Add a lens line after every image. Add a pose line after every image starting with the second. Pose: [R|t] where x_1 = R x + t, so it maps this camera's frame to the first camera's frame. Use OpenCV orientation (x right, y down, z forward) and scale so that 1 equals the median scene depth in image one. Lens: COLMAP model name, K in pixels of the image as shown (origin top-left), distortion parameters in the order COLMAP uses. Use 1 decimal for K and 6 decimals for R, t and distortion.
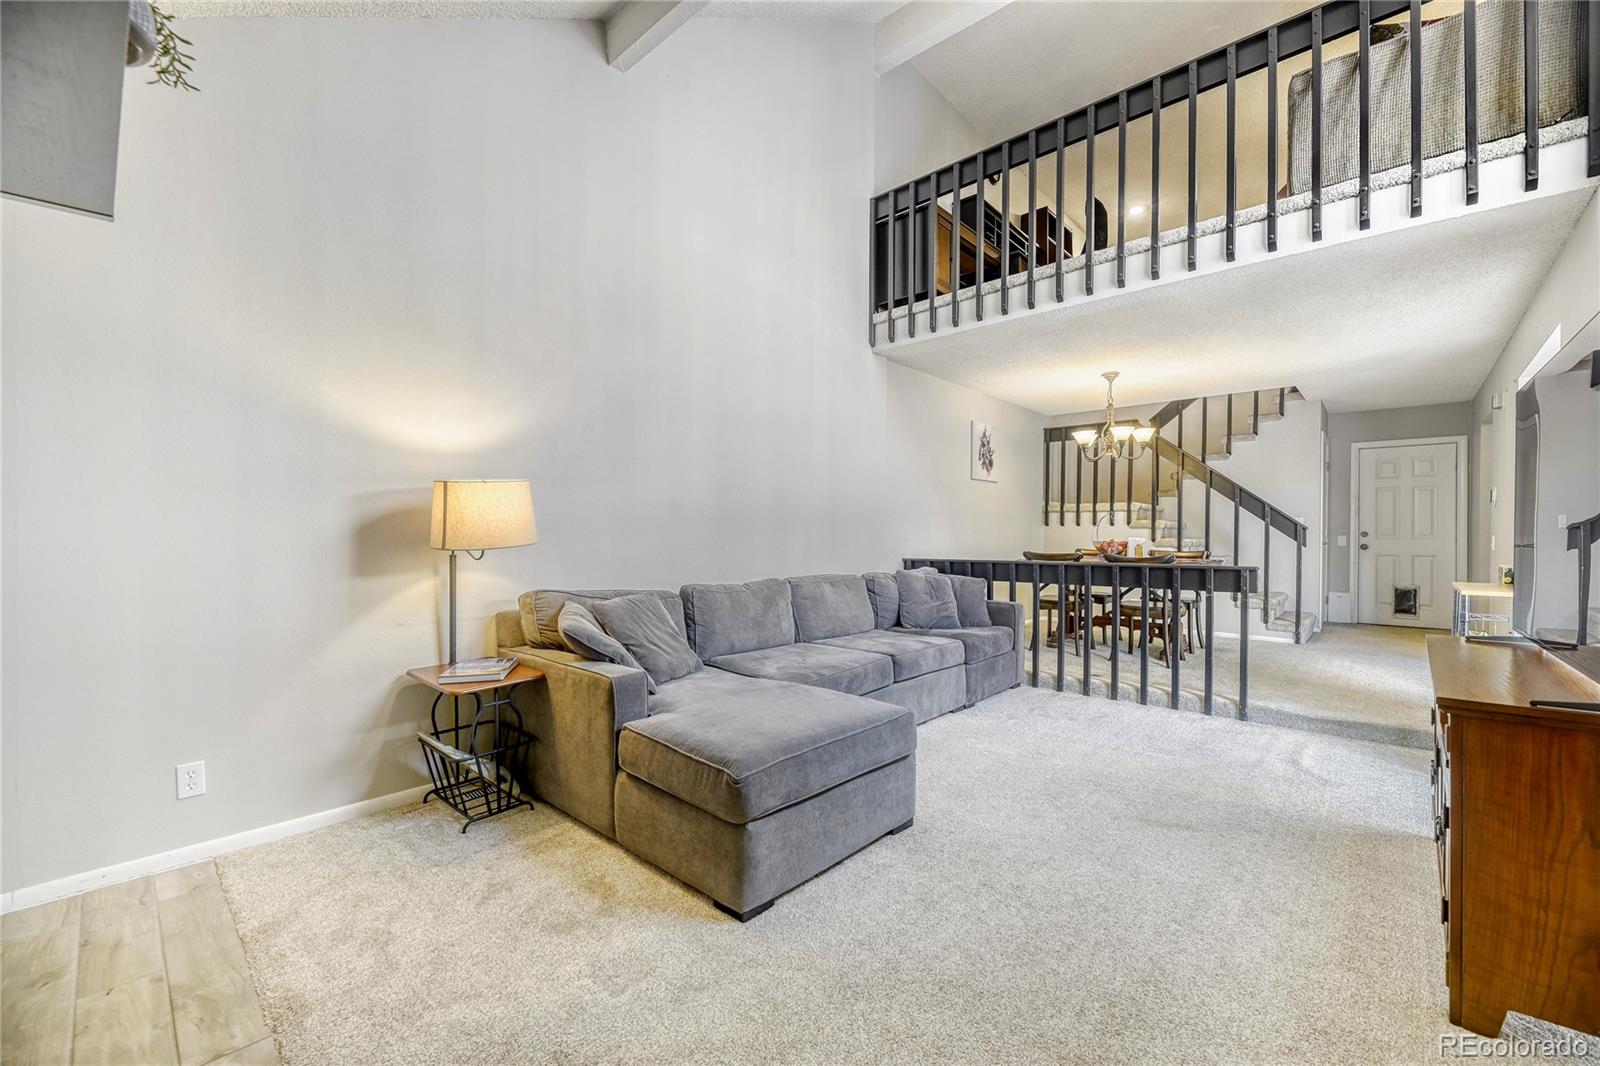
lens RADIAL K [[653.1, 0, 785.4], [0, 653.1, 532.5], [0, 0, 1]] dist [0.003315, -0.000114]
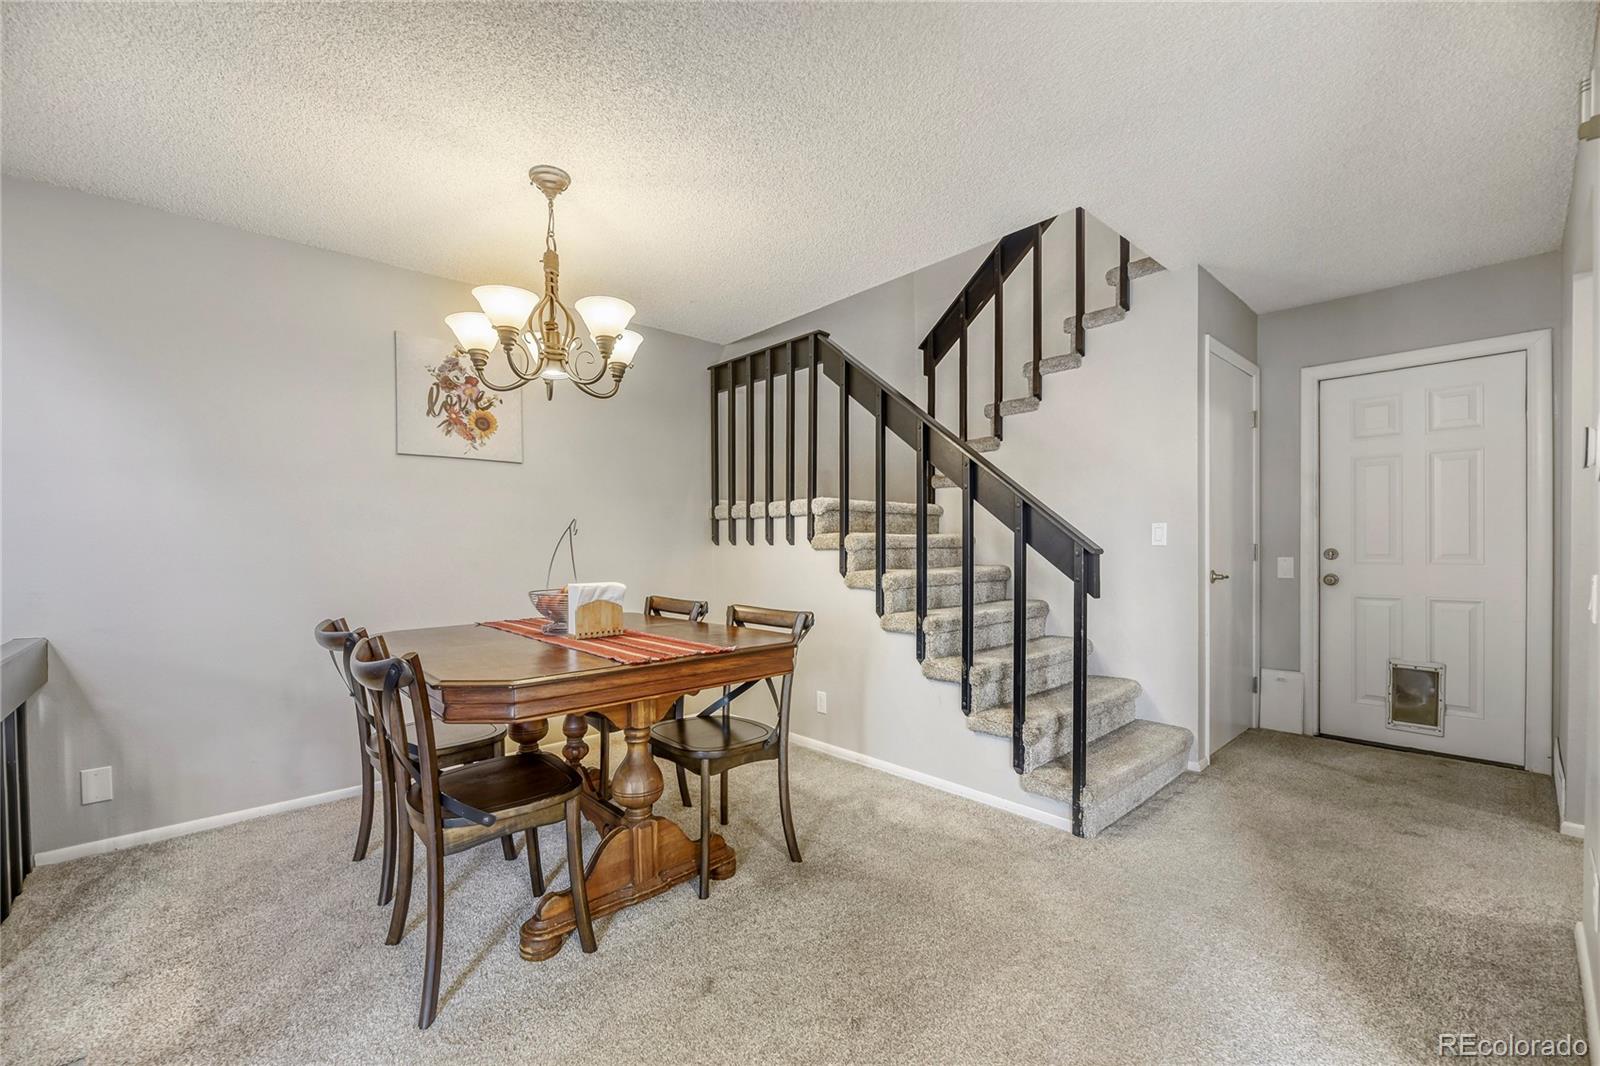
lens RADIAL K [[653.1, 0, 786.9], [0, 653.1, 549.1], [0, 0, 1]] dist [0.003315, -0.000114]
pose [[0.995772, -0.014319, -0.090736, 0.542484], [0.014640, 0.999889, 0.002863, -0.008591], [0.090685, -0.004179, 0.995871, 0.491365]]
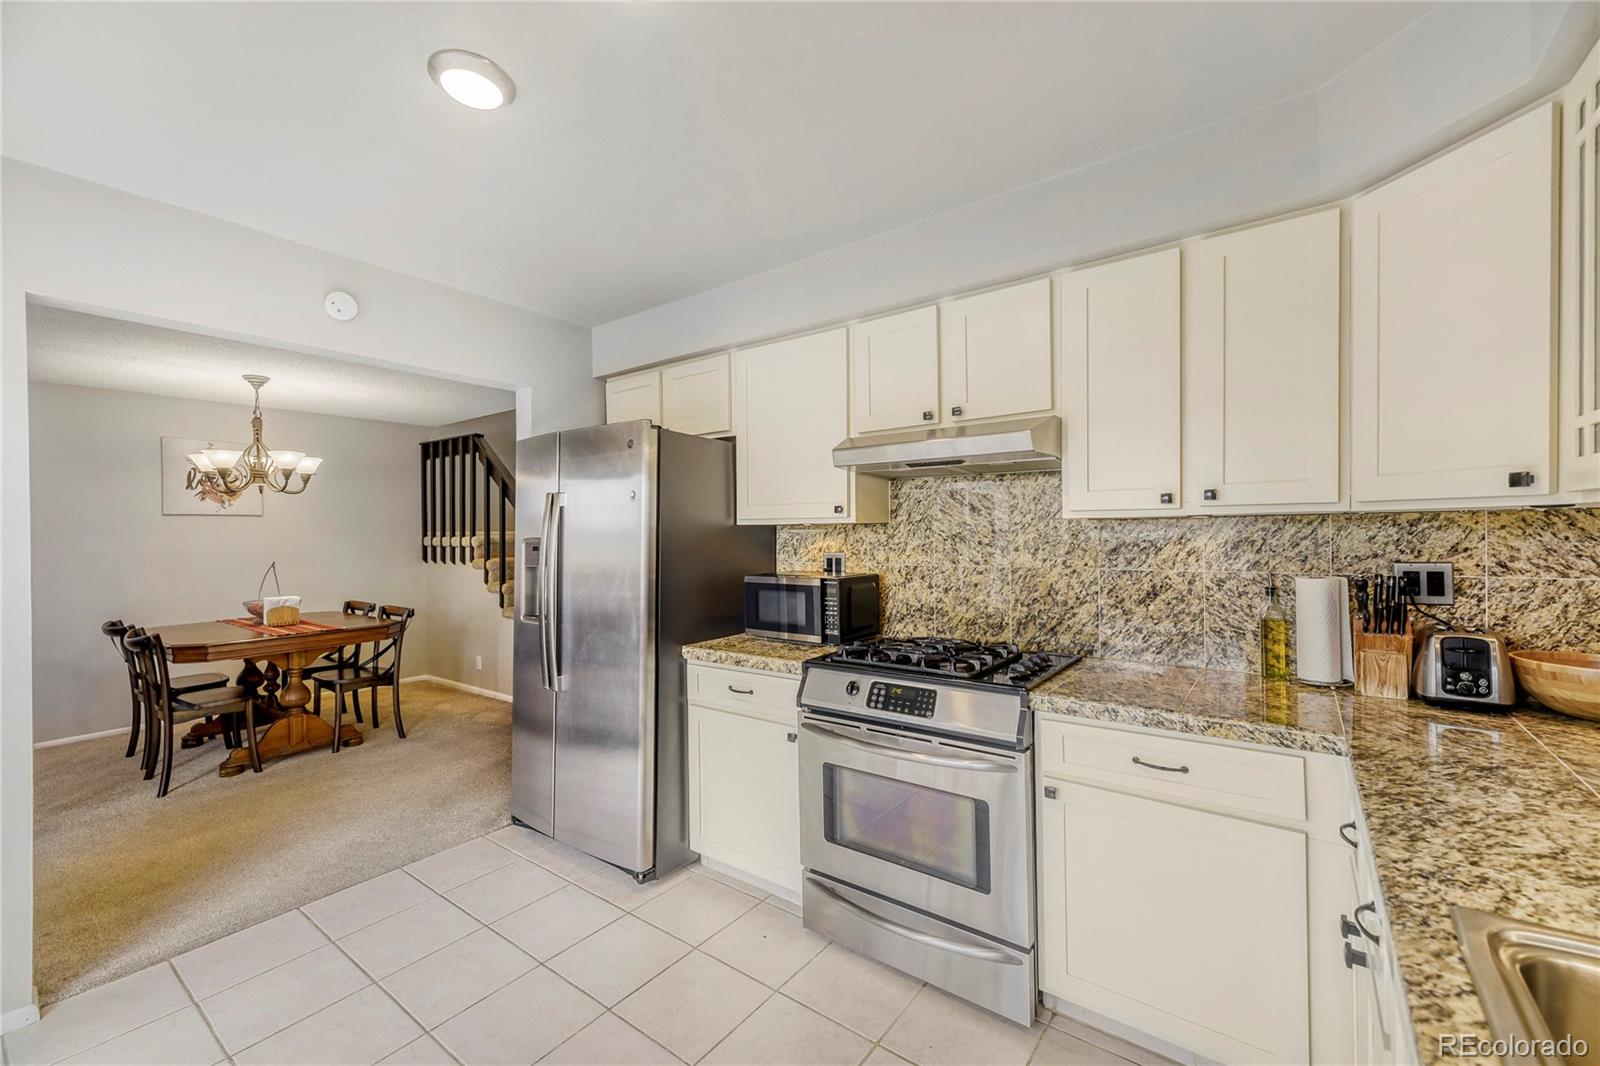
lens RADIAL K [[653.1, 0, 810.0], [0, 653.1, 527.4], [0, 0, 1]] dist [0.003315, -0.000114]
pose [[0.992361, -0.020943, 0.121578, 0.826741], [0.022309, 0.999702, -0.009889, -0.039053], [-0.121335, 0.012526, 0.992533, 0.148010]]
